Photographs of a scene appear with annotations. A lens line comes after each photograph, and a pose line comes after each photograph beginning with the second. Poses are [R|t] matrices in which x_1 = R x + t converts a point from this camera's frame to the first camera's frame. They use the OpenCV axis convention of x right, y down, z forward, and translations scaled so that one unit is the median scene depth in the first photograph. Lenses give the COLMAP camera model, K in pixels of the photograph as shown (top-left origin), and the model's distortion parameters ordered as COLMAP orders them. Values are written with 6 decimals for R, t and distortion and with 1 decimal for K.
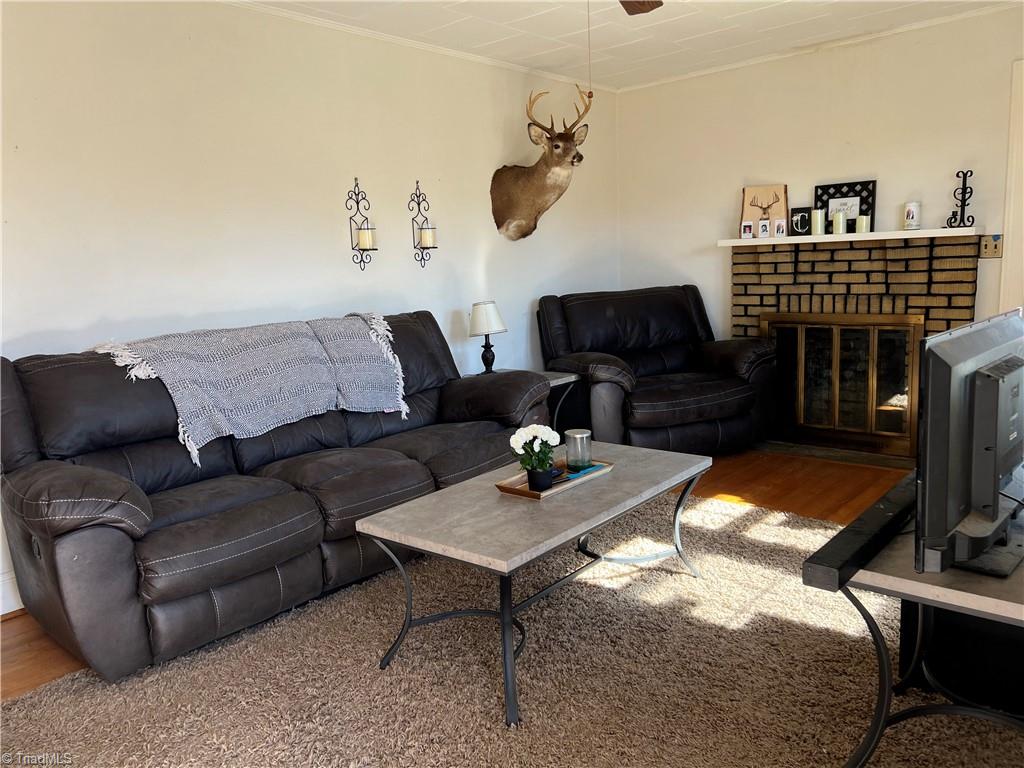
lens RADIAL K [[770.4, 0, 522.4], [0, 770.4, 382.1], [0, 0, 1]] dist [0.018678, -0.039388]
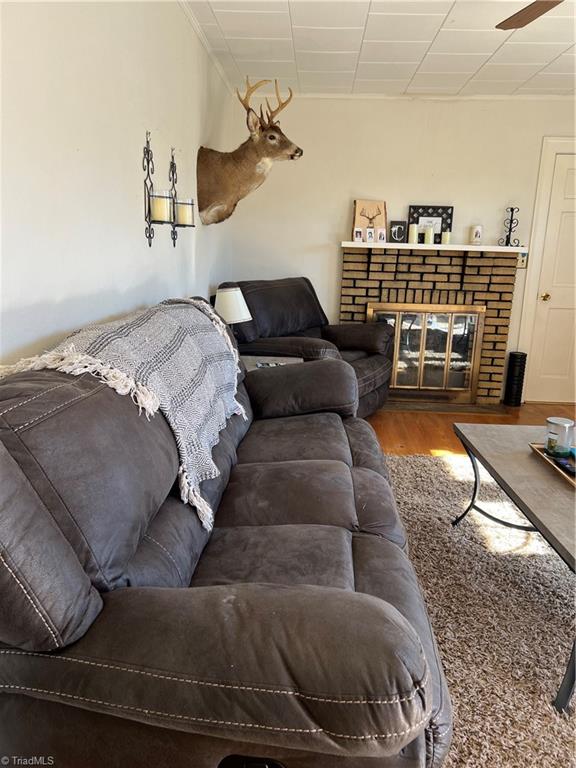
lens RADIAL K [[577.8, 0, 288.8], [0, 577.8, 386.8], [0, 0, 1]] dist [0.018678, -0.039388]
pose [[0.772114, -0.081183, 0.630277, -0.431752], [0.038342, 0.995951, 0.081314, -0.035244], [-0.634326, -0.038618, 0.772101, 0.363621]]
